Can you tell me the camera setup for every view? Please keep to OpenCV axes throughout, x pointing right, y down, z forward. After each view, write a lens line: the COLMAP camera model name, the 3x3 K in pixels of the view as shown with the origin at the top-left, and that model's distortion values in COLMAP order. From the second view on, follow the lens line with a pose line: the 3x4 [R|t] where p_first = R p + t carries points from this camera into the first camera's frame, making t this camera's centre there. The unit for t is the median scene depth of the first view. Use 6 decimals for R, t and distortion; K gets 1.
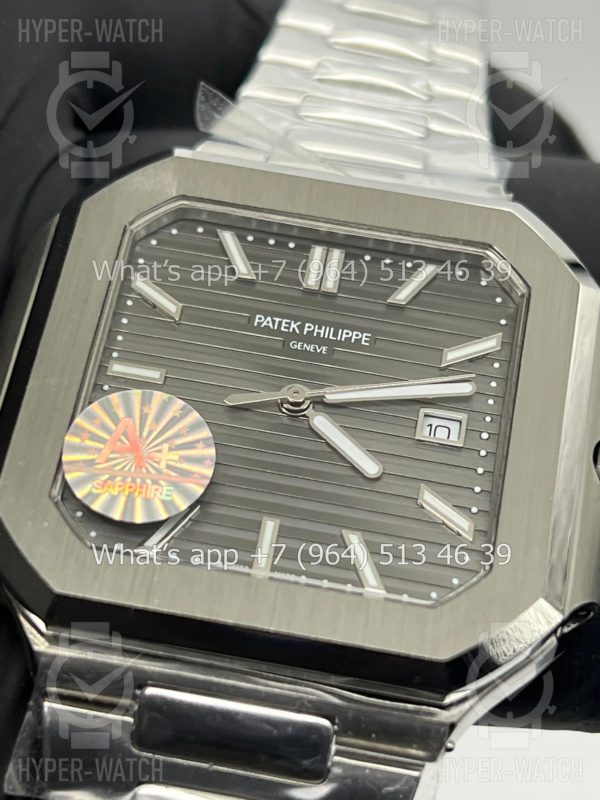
lens RADIAL K [[1911.0, 0, 296.5], [0, 1911.0, 399.4], [0, 0, 1]] dist [0.217412, 0.000000]
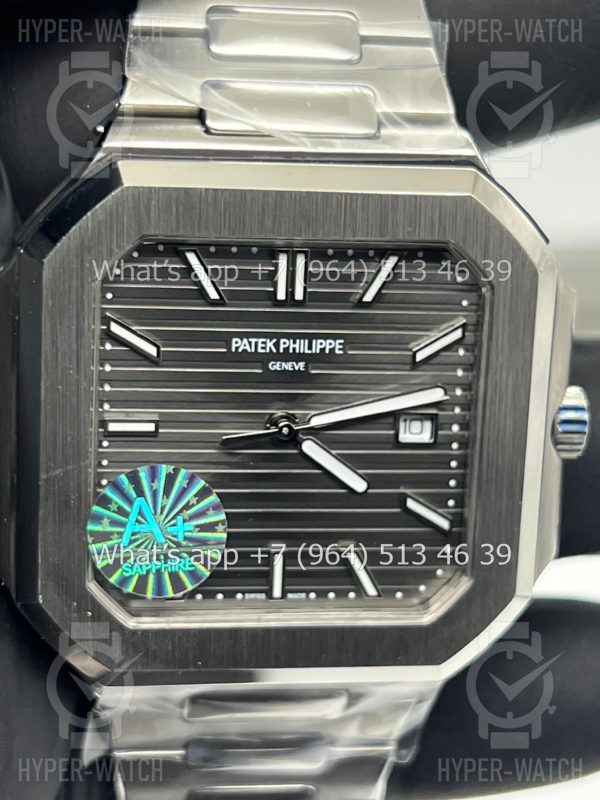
lens RADIAL K [[1911.0, 0, 302.4], [0, 1911.0, 394.4], [0, 0, 1]] dist [0.217412, 0.000000]
pose [[0.980918, -0.160119, 0.110280, -0.103171], [0.035588, 0.705513, 0.707803, -0.756088], [-0.191137, -0.690372, 0.697749, 0.257303]]
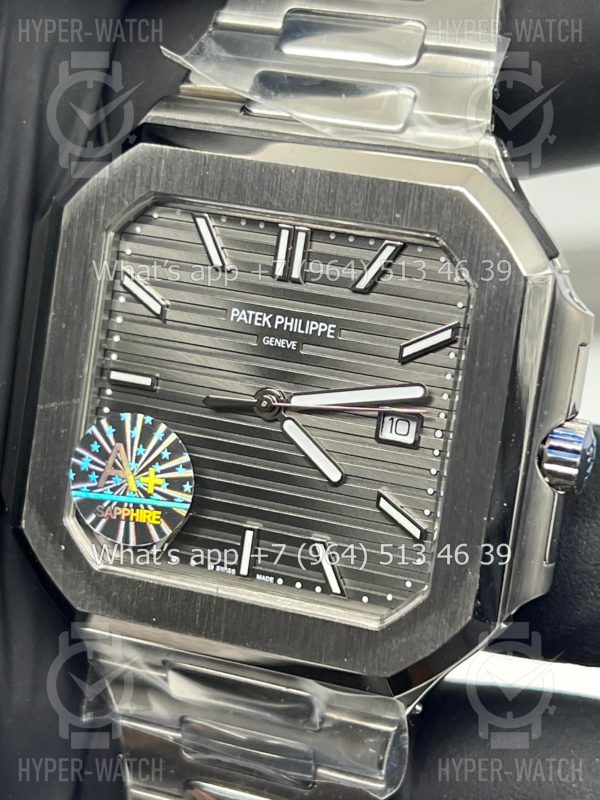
lens RADIAL K [[1911.0, 0, 287.2], [0, 1911.0, 394.2], [0, 0, 1]] dist [0.217412, 0.000000]
pose [[0.942505, -0.011066, -0.334007, 0.366181], [0.192675, 0.834613, 0.516040, -0.552692], [0.273057, -0.550725, 0.788760, 0.143618]]
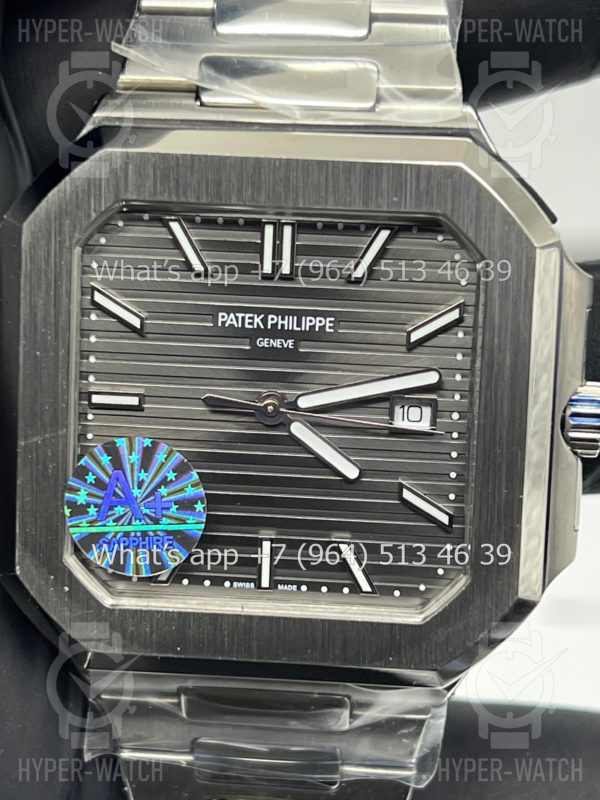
lens RADIAL K [[1911.0, 0, 293.4], [0, 1911.0, 402.0], [0, 0, 1]] dist [0.217412, 0.000000]
pose [[0.986493, -0.127231, -0.103173, 0.116837], [0.163781, 0.777150, 0.607629, -0.619242], [0.002872, -0.616320, 0.787491, 0.179121]]
